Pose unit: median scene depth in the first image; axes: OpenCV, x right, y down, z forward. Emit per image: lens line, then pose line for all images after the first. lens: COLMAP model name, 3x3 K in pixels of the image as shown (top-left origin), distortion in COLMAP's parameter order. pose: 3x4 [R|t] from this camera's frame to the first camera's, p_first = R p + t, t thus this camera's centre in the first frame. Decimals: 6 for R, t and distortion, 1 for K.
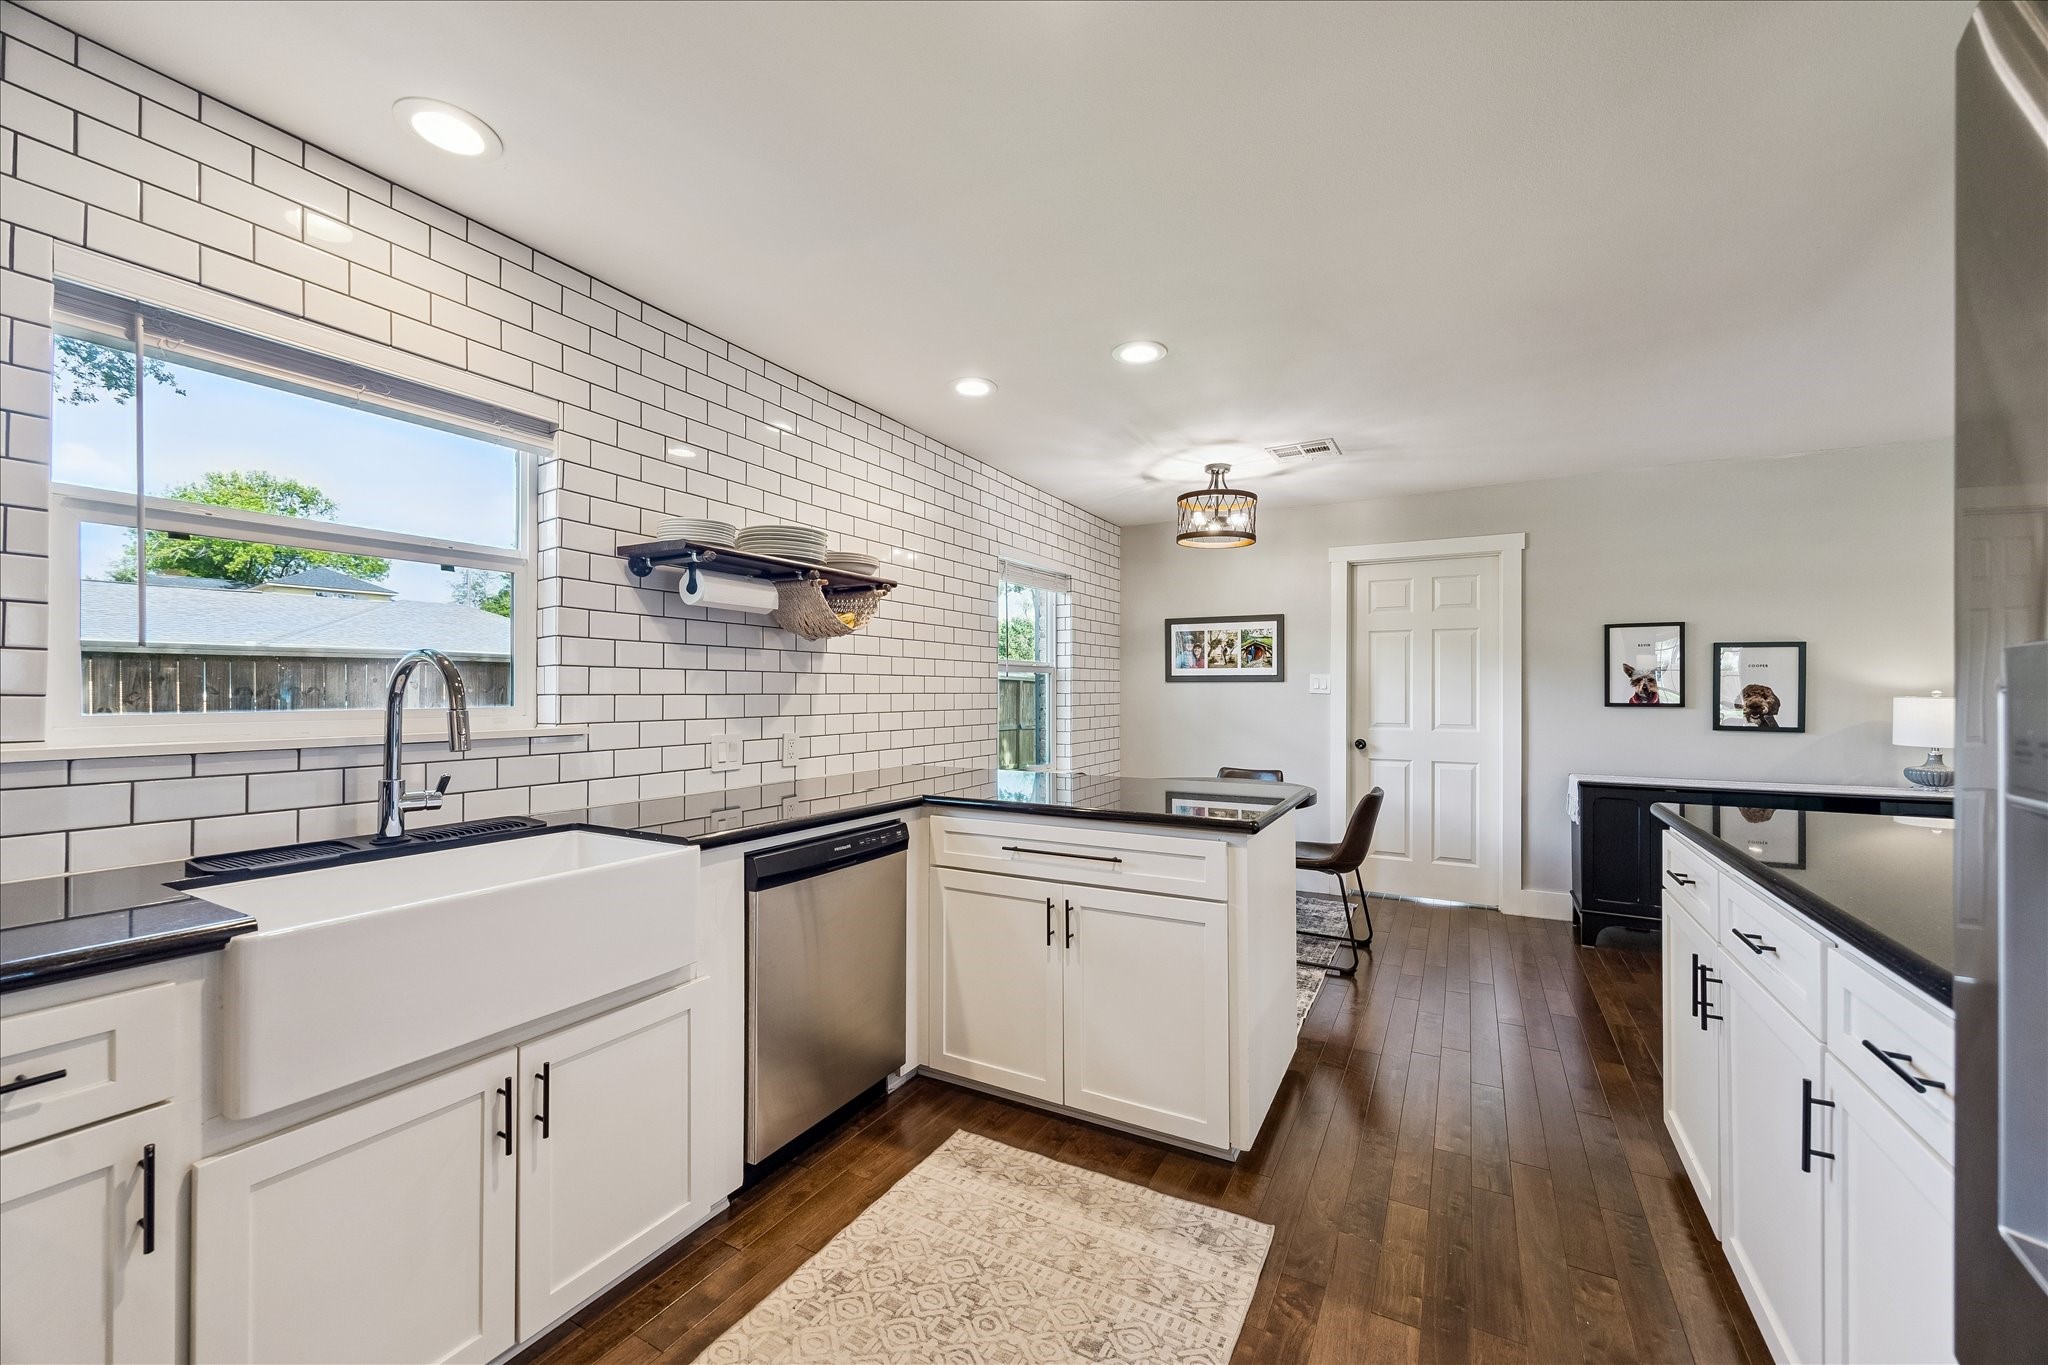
lens RADIAL K [[793.8, 0, 1028.1], [0, 793.8, 691.1], [0, 0, 1]] dist [-0.000191, 0.000447]
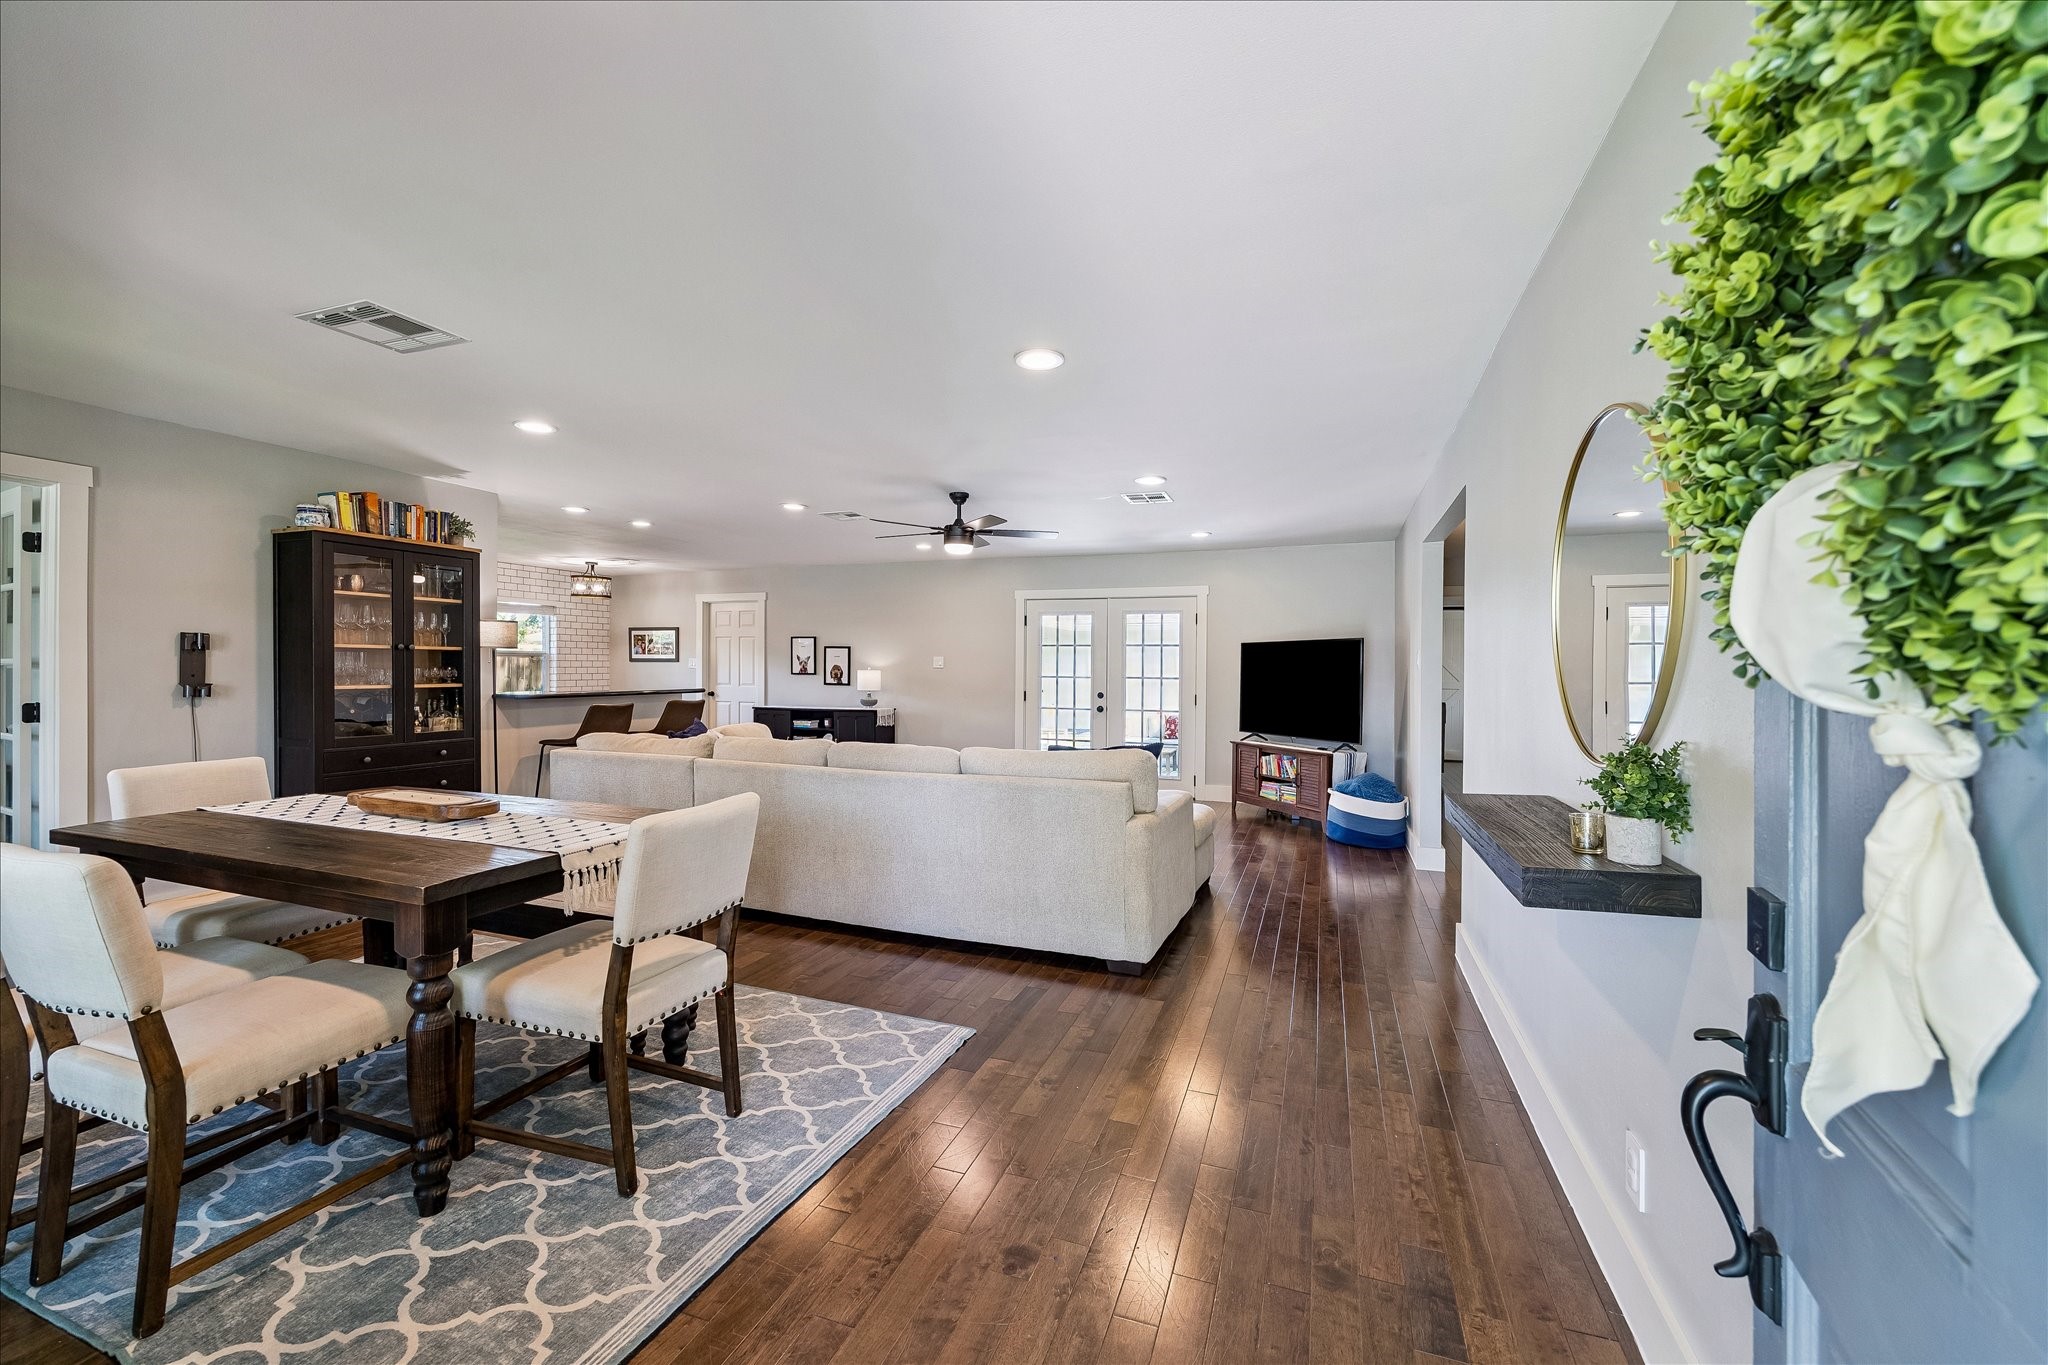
lens RADIAL K [[793.8, 0, 993.2], [0, 793.8, 669.2], [0, 0, 1]] dist [-0.000191, 0.000447]
pose [[0.993196, 0.005465, 0.116324, 1.175953], [-0.005870, 0.999978, 0.003134, -0.006135], [-0.116305, -0.003795, 0.993206, -1.386548]]
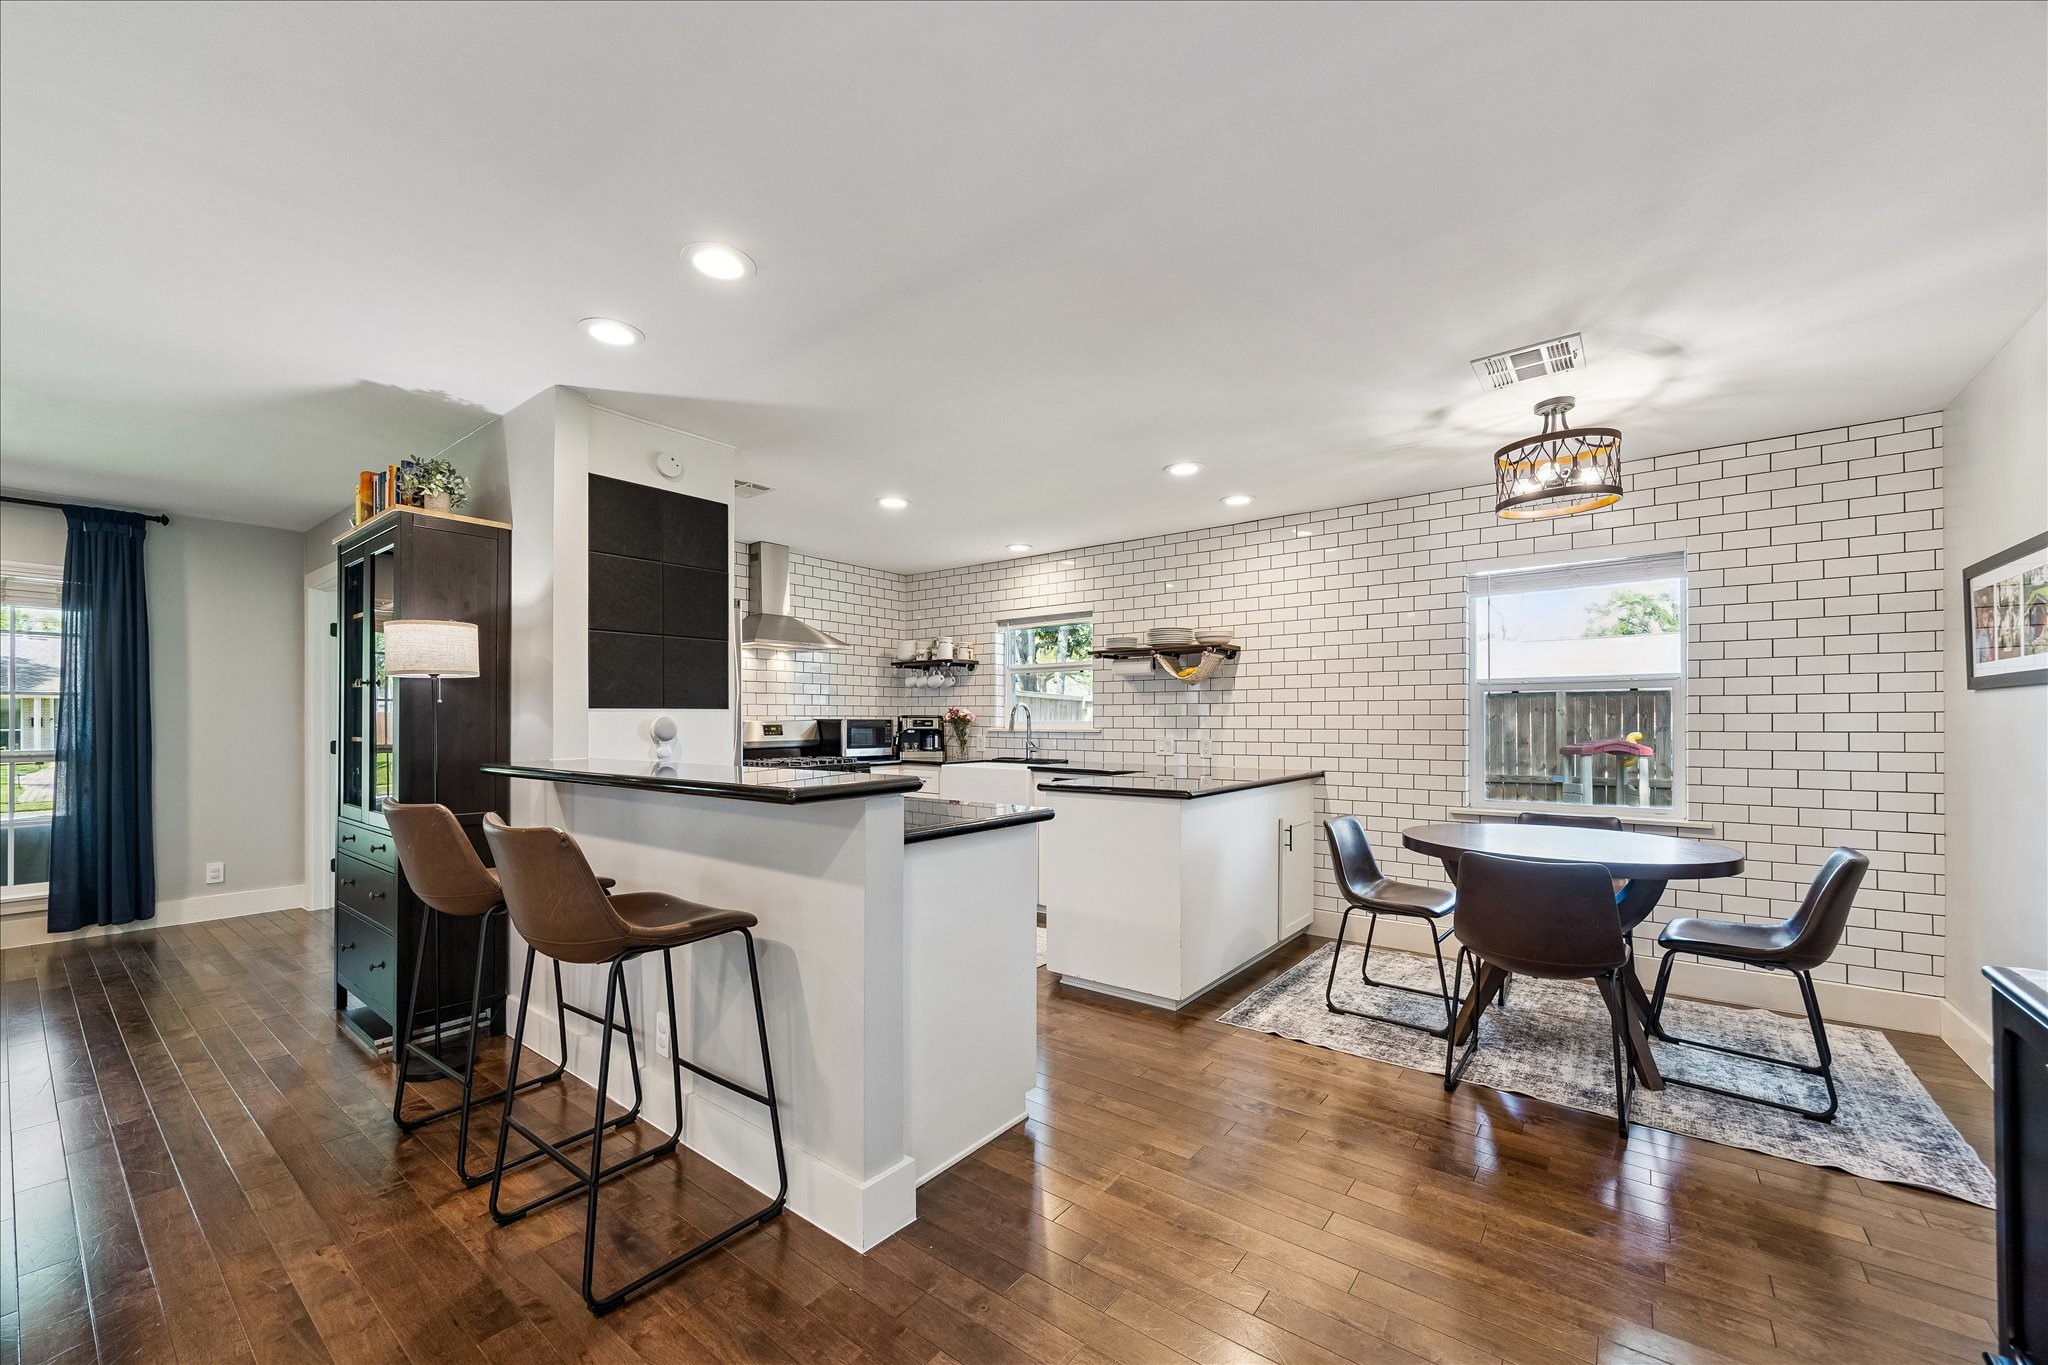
lens RADIAL K [[793.8, 0, 1032.7], [0, 793.8, 720.7], [0, 0, 1]] dist [-0.000191, 0.000447]
pose [[-0.151492, -0.003166, -0.988453, 1.139635], [-0.000530, 0.999995, -0.003122, 0.015234], [0.988458, 0.000051, -0.151493, 0.695741]]
